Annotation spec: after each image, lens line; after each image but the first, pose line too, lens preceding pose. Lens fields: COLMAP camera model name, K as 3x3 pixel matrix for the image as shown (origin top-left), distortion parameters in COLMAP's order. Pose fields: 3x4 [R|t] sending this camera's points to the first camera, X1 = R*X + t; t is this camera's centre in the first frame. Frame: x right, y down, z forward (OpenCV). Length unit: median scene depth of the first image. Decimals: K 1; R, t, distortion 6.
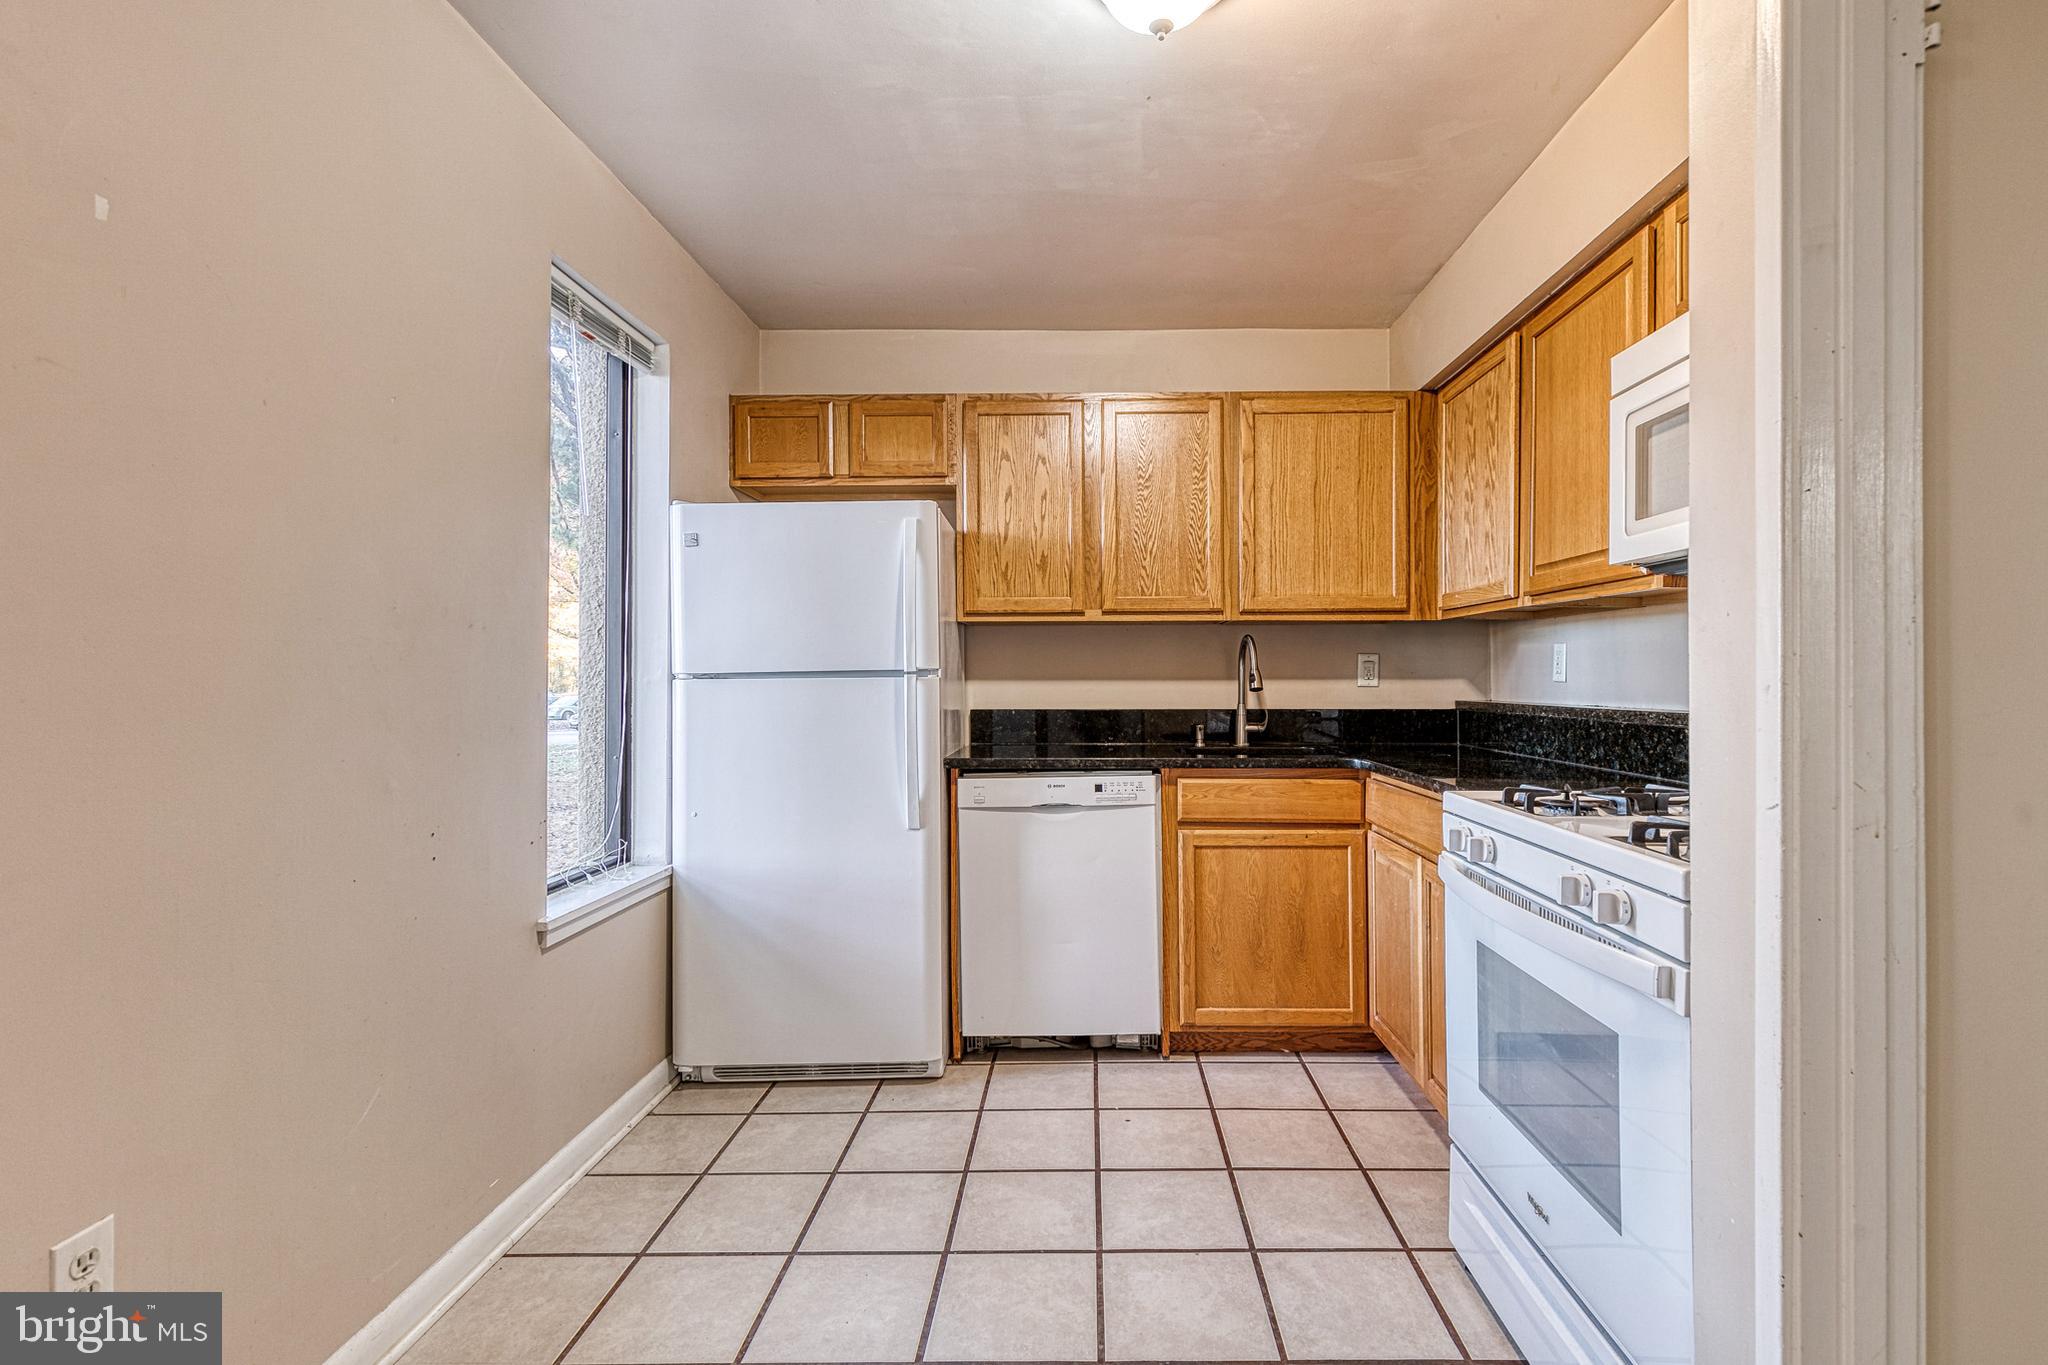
lens RADIAL K [[922.1, 0, 1084.0], [0, 922.1, 670.4], [0, 0, 1]] dist [0.013506, -0.000183]
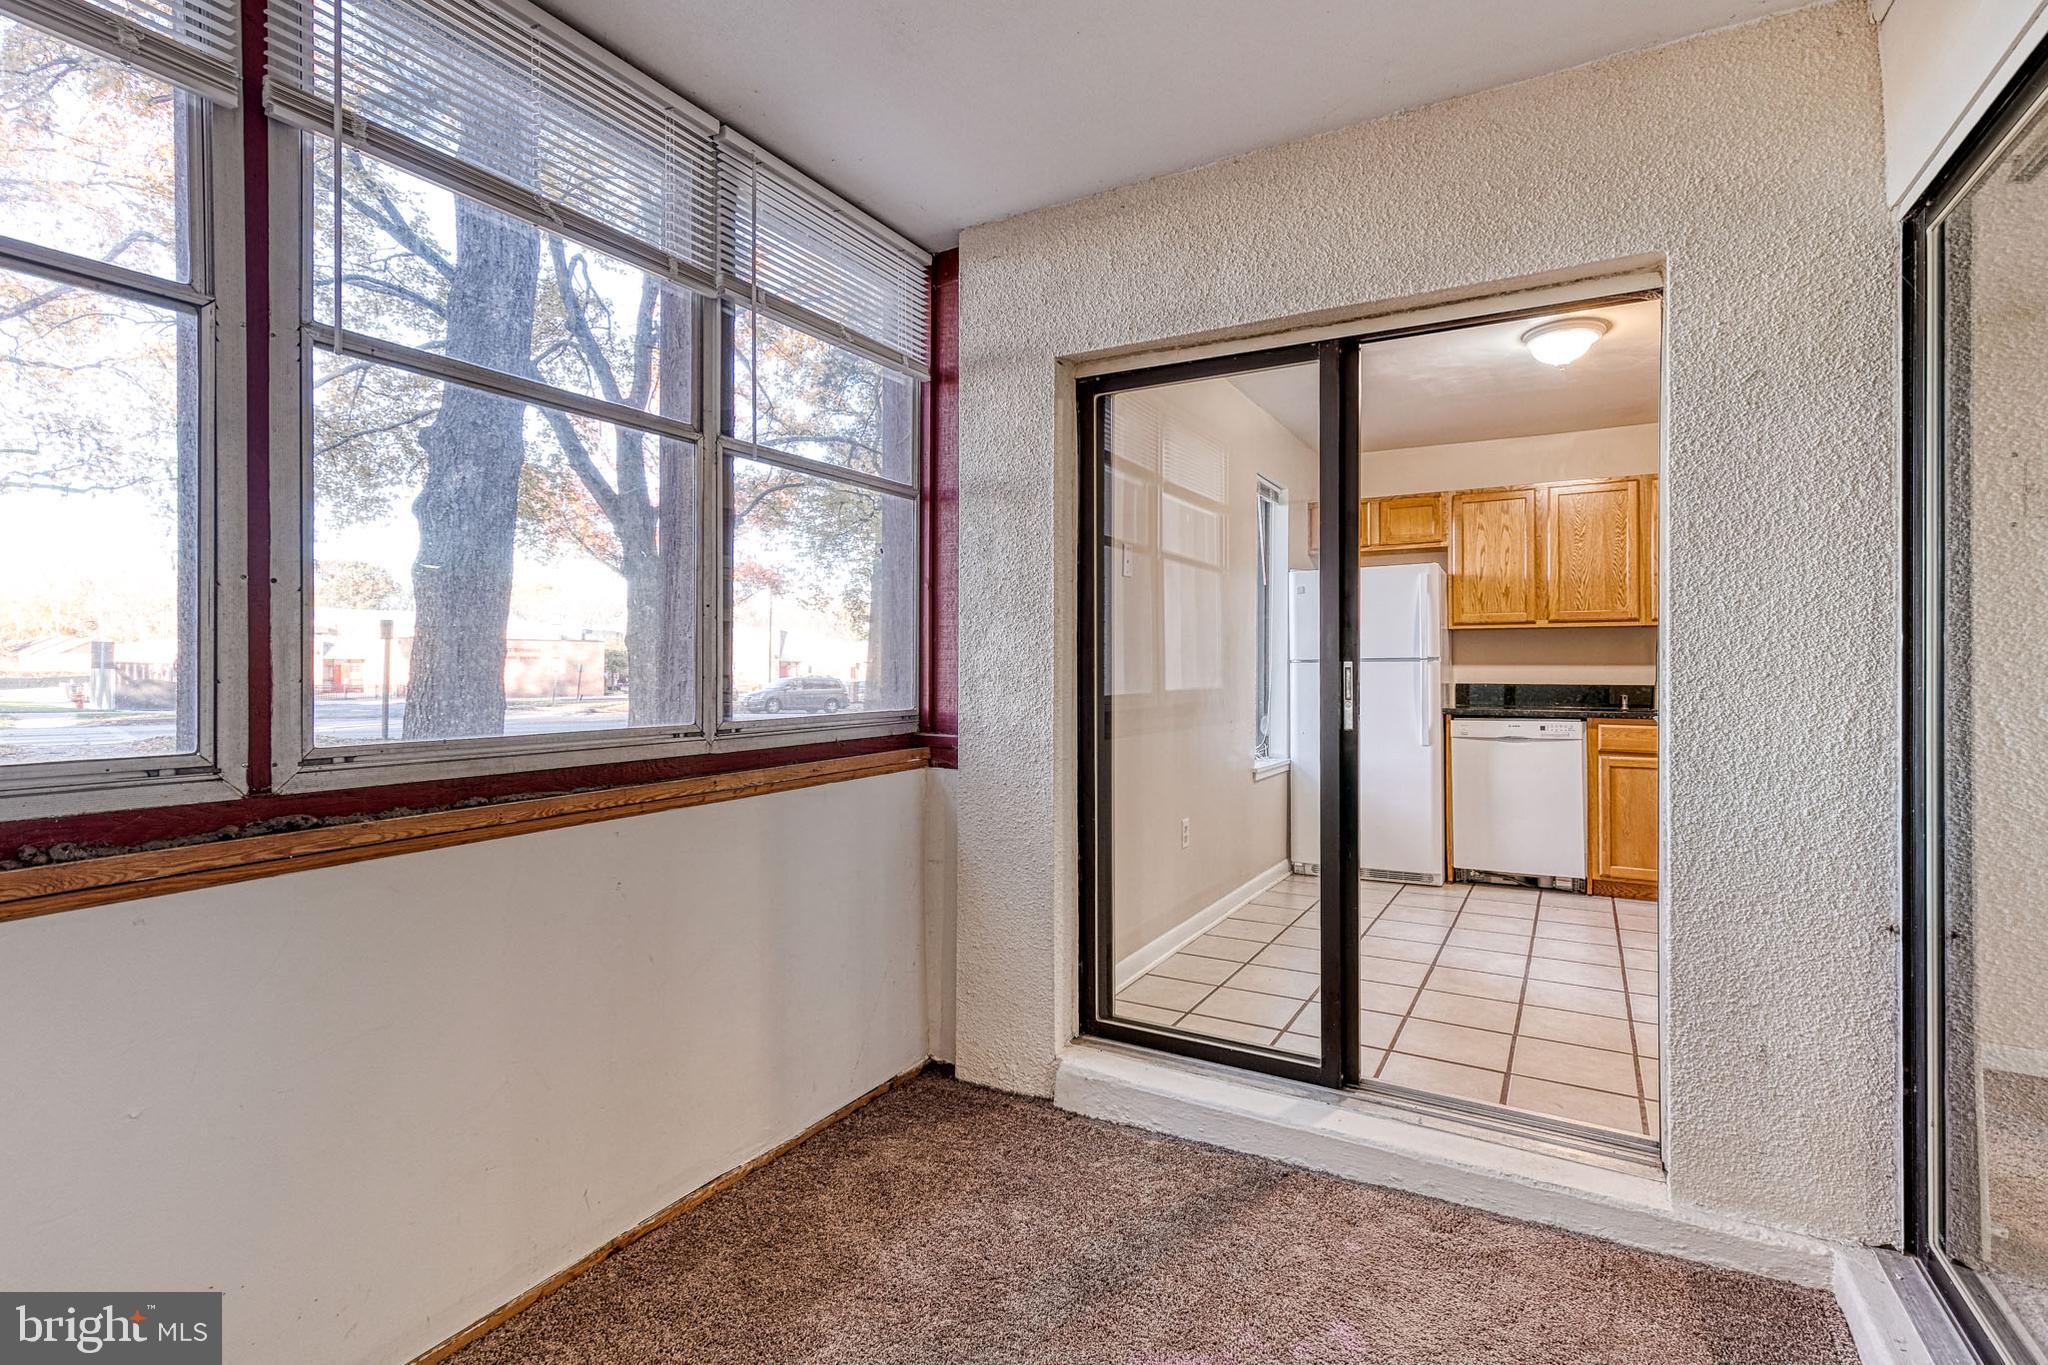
lens RADIAL K [[953.6, 0, 1020.2], [0, 953.6, 665.6], [0, 0, 1]] dist [0.000976, -0.000182]
pose [[0.864309, 0.002377, -0.502956, 0.066223], [-0.002131, 0.999997, 0.001063, 0.014057], [0.502957, 0.000154, 0.864311, -0.965637]]
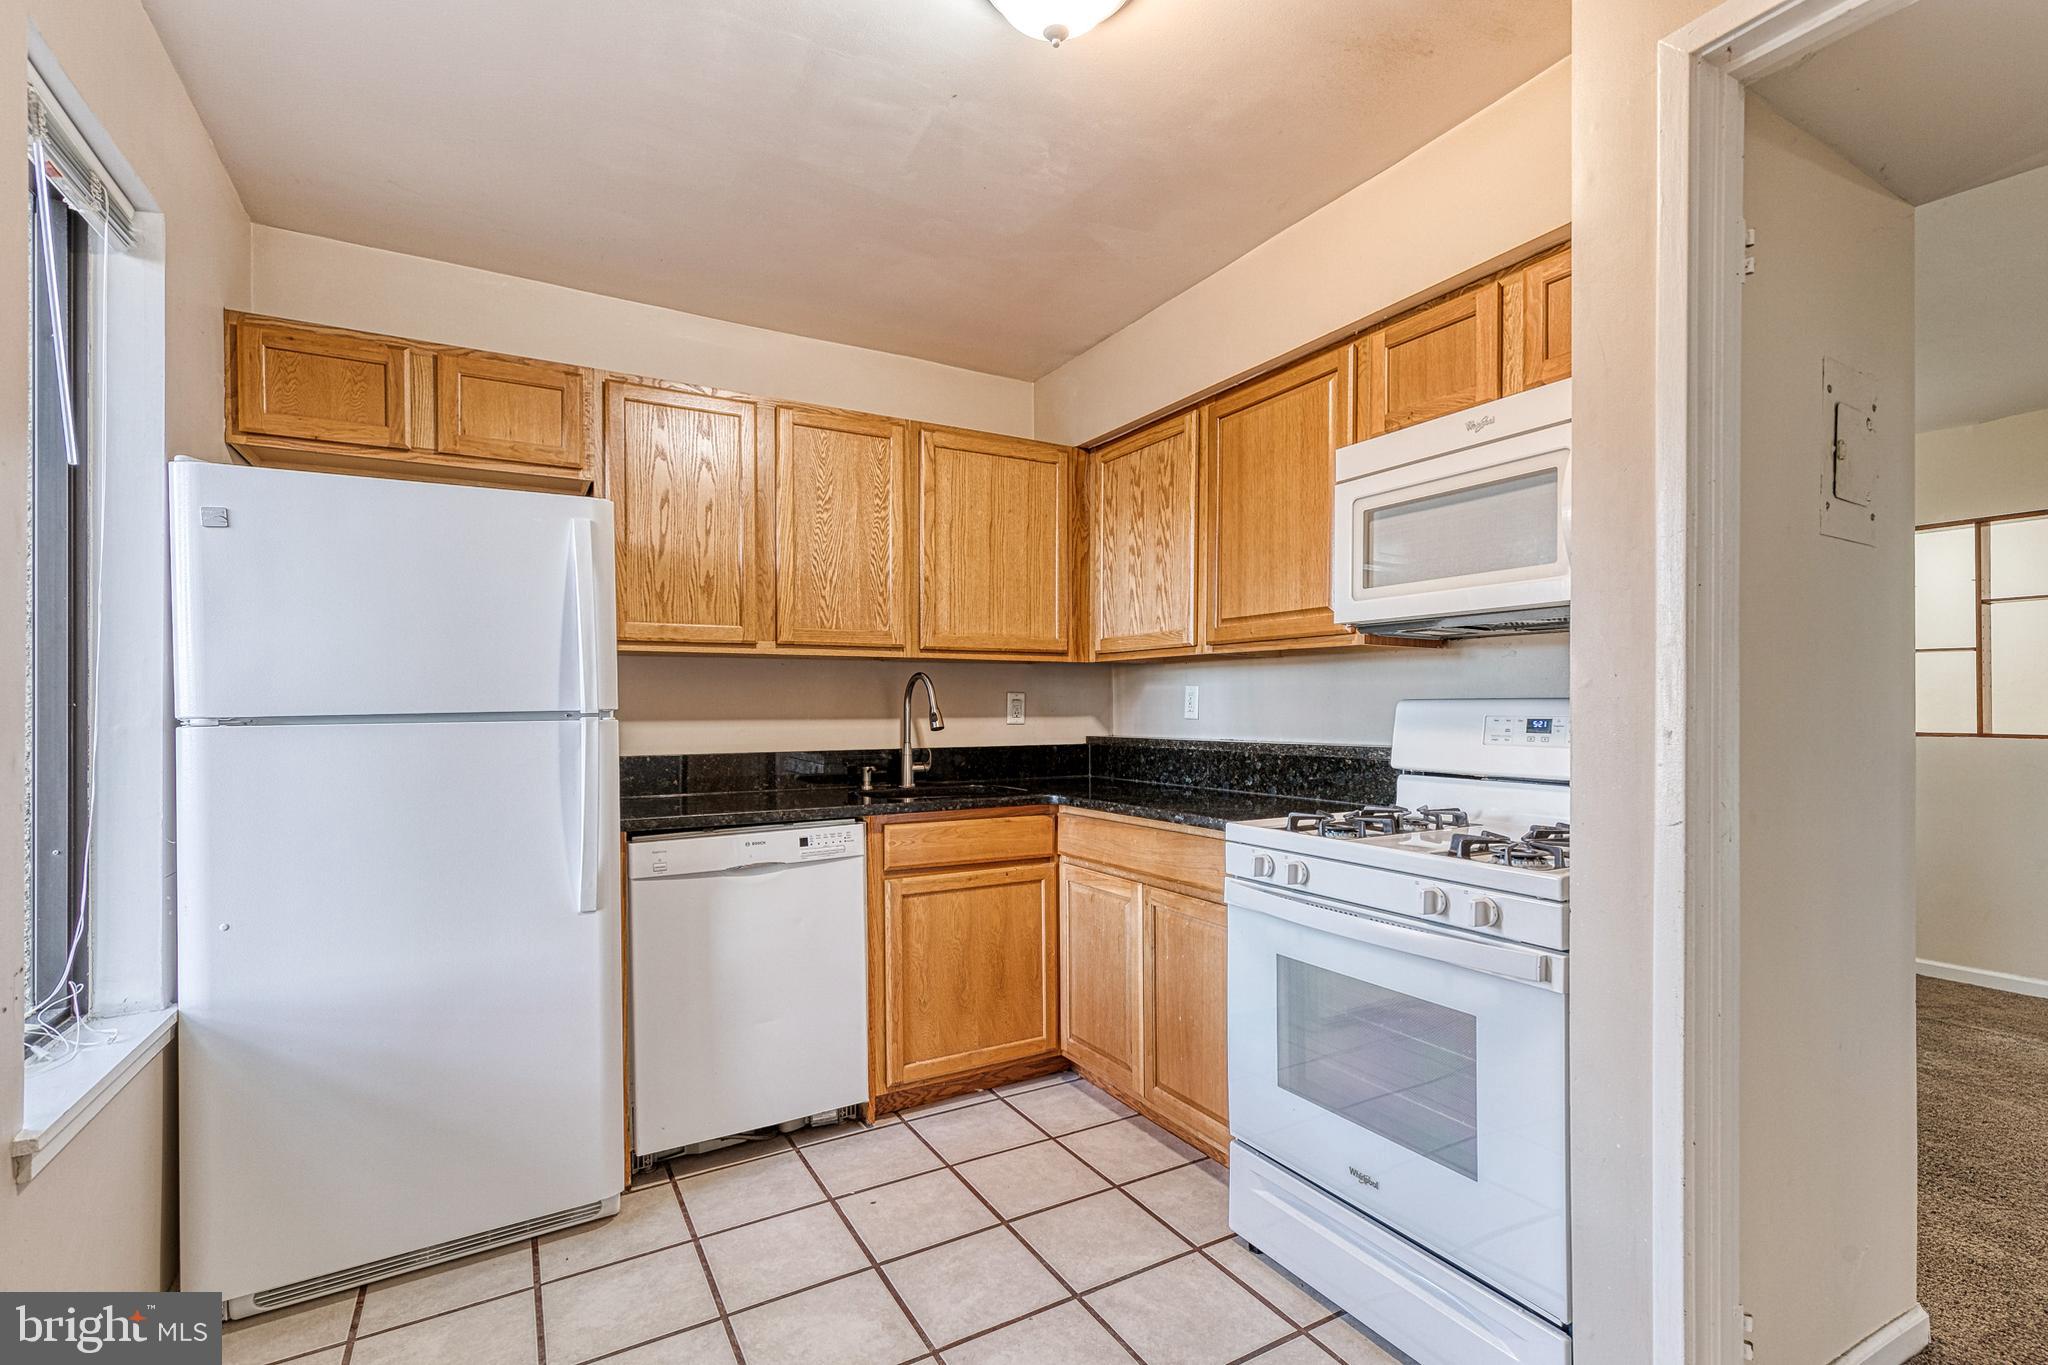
lens RADIAL K [[923.4, 0, 1028.3], [0, 923.4, 707.6], [0, 0, 1]] dist [0.013159, -0.000897]
pose [[0.862958, -0.001525, 0.505273, -0.247358], [-0.001424, 0.999984, 0.005451, -0.008034], [-0.505274, -0.005423, 0.862942, 0.115238]]
